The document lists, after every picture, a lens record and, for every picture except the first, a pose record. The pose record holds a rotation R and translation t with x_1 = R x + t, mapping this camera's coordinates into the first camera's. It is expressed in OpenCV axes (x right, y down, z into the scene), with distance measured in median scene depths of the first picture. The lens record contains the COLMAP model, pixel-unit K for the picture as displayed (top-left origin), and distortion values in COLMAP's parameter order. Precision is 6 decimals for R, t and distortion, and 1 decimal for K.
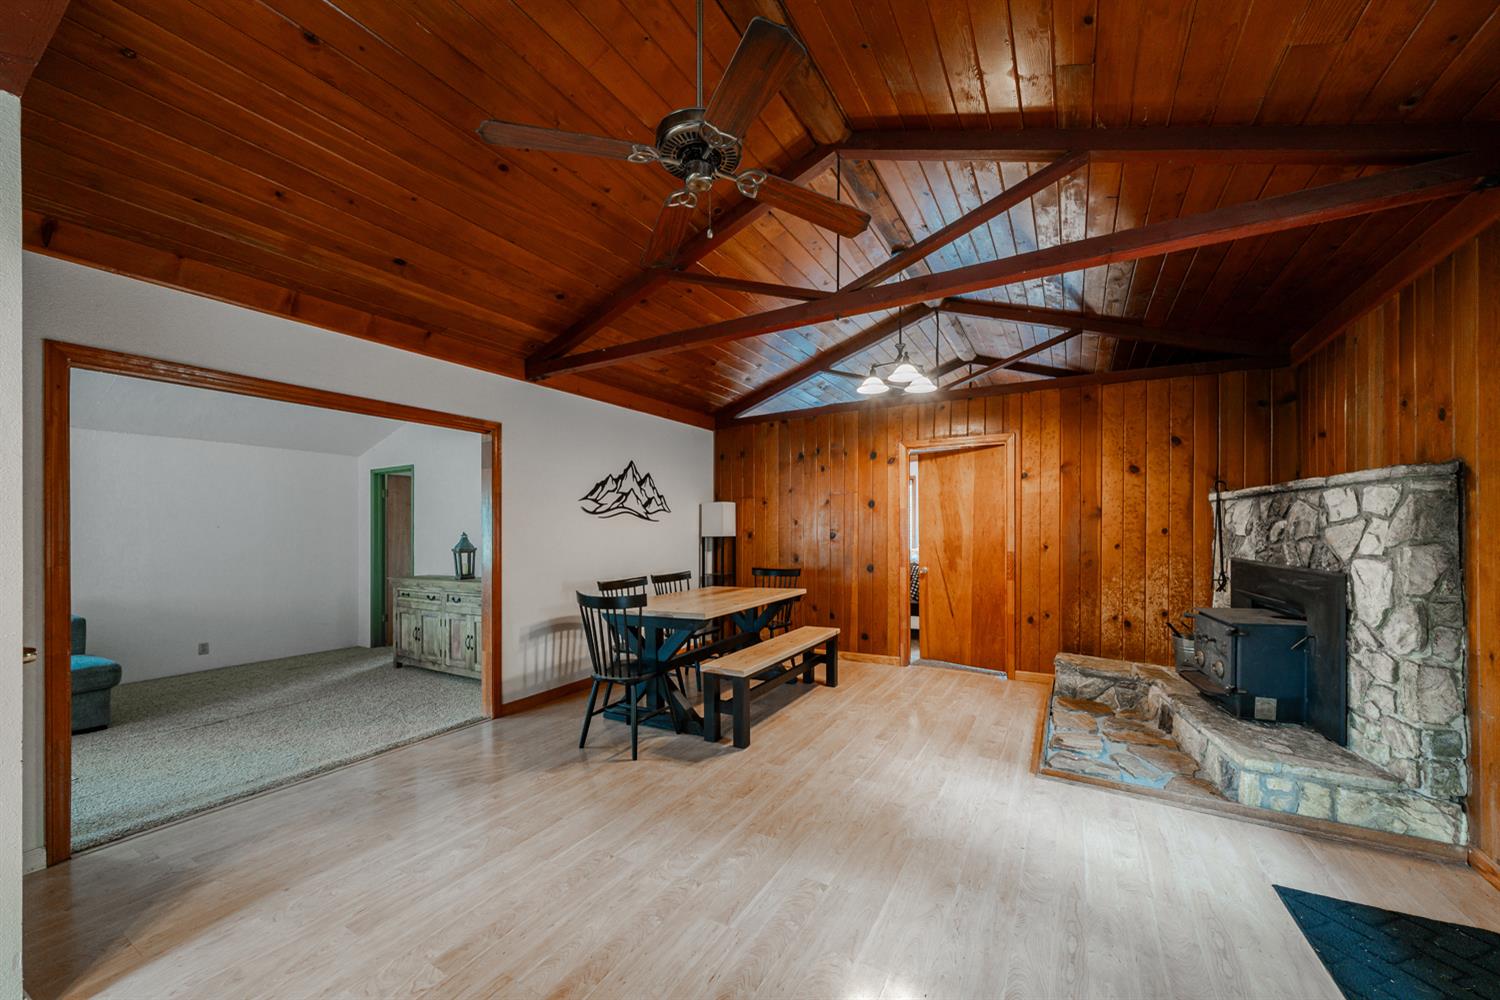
lens RADIAL K [[557.3, 0, 748.9], [0, 557.3, 525.6], [0, 0, 1]] dist [0.000755, 0.000055]
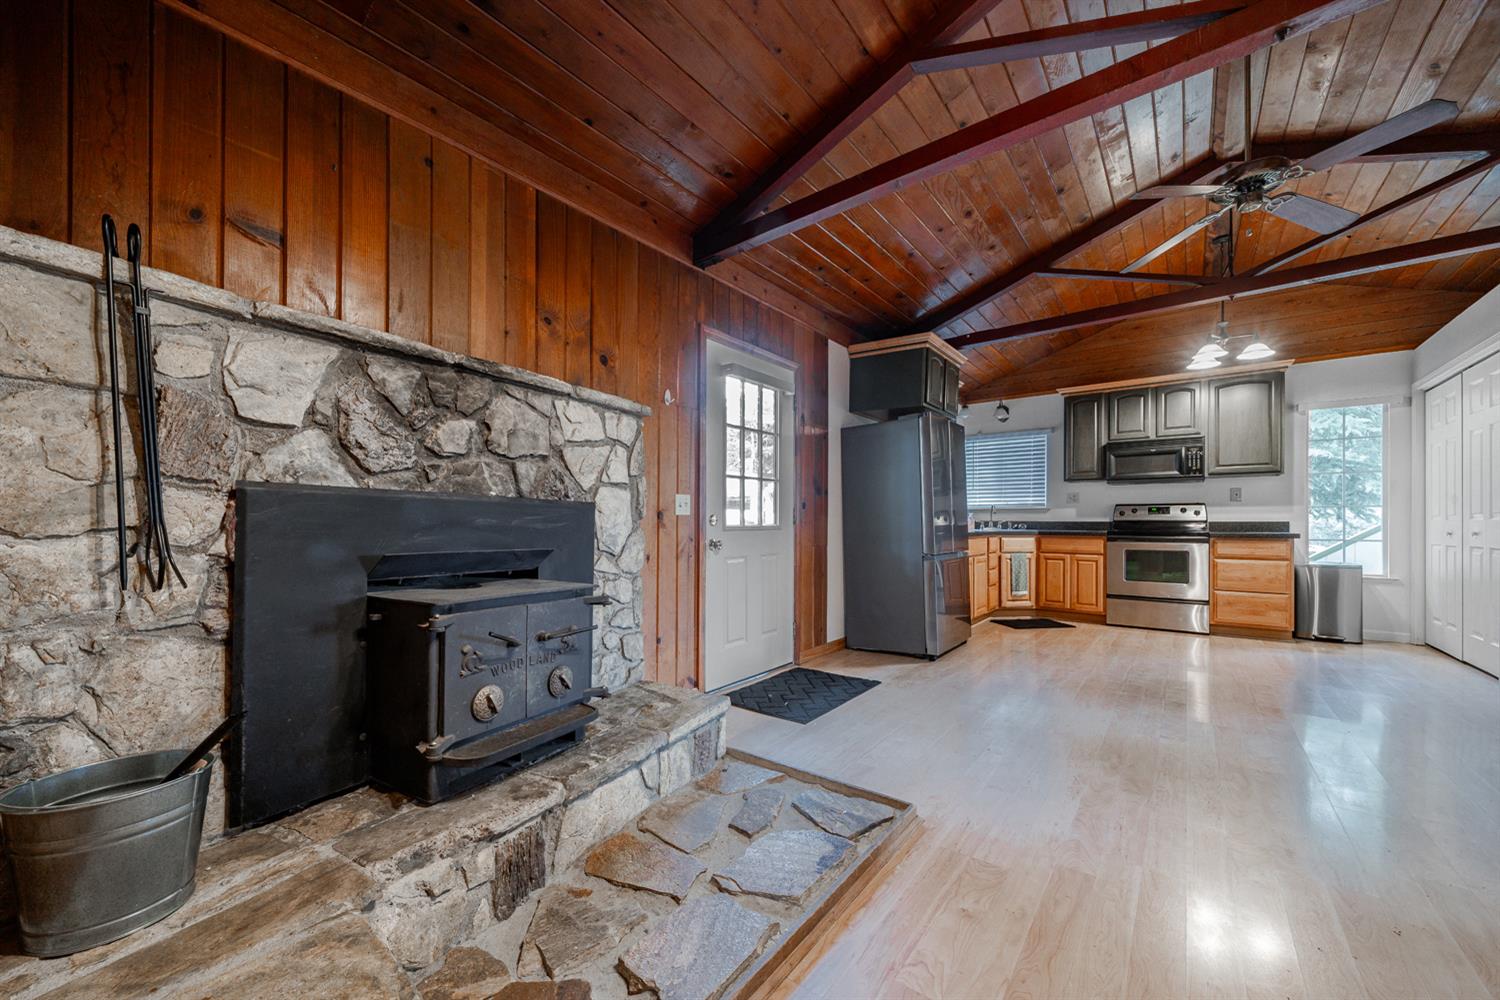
lens RADIAL K [[577.3, 0, 753.4], [0, 577.3, 512.7], [0, 0, 1]] dist [0.000379, 0.000173]
pose [[-0.992411, 0.009517, 0.122596, 0.434603], [0.006597, 0.999685, -0.024203, 0.077318], [-0.122788, -0.023211, -0.992162, 1.157791]]
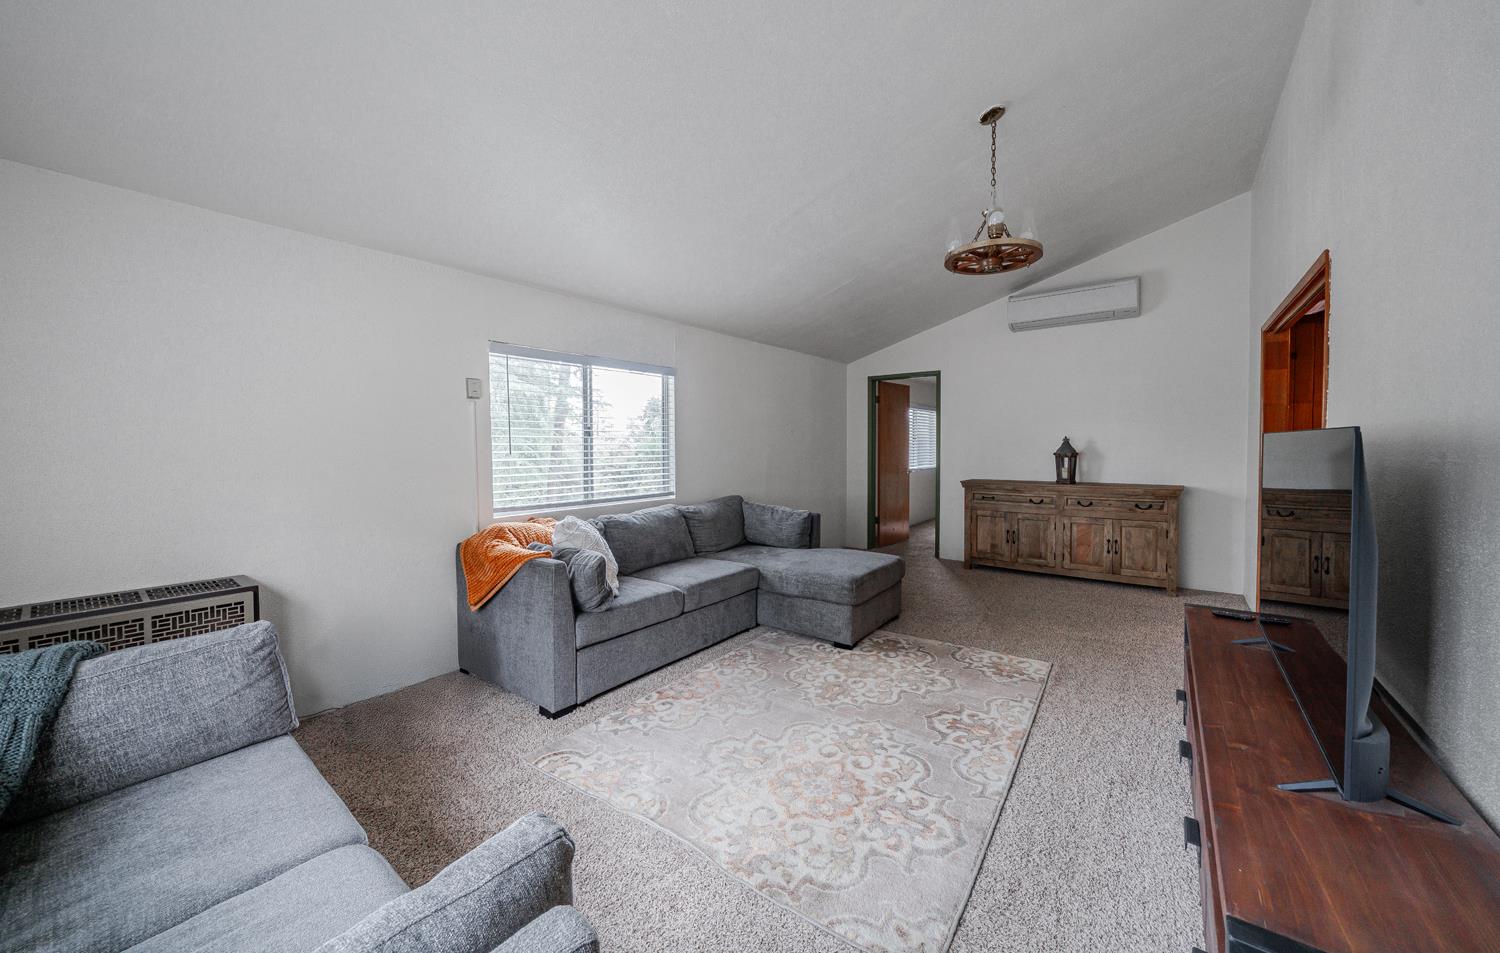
lens RADIAL K [[557.4, 0, 745.2], [0, 557.4, 460.8], [0, 0, 1]] dist [0.000445, 0.000003]
pose [[0.992221, 0.006583, -0.124318, -1.143298], [-0.001068, 0.999014, 0.044375, 0.012421], [0.124488, -0.043897, 0.991250, -0.077298]]
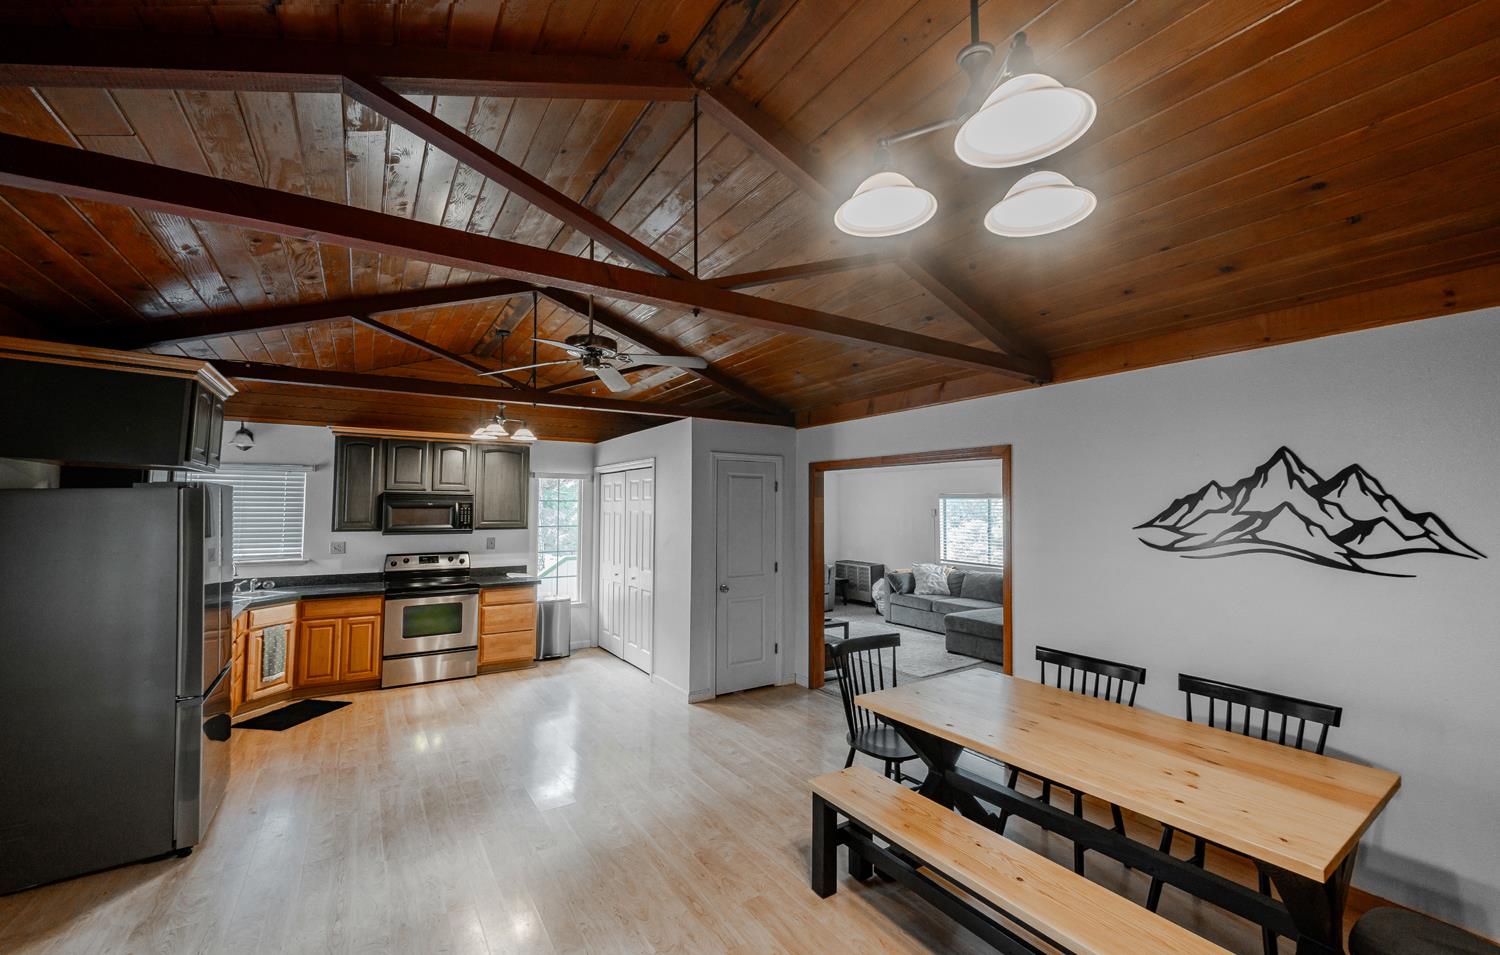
lens RADIAL K [[575.8, 0, 750.9], [0, 575.8, 491.1], [0, 0, 1]] dist [0.000373, -0.000027]
pose [[-0.443114, -0.020097, -0.896240, 0.564769], [0.007239, 0.999636, -0.025995, -0.084065], [0.896436, -0.018007, -0.442807, 1.002142]]
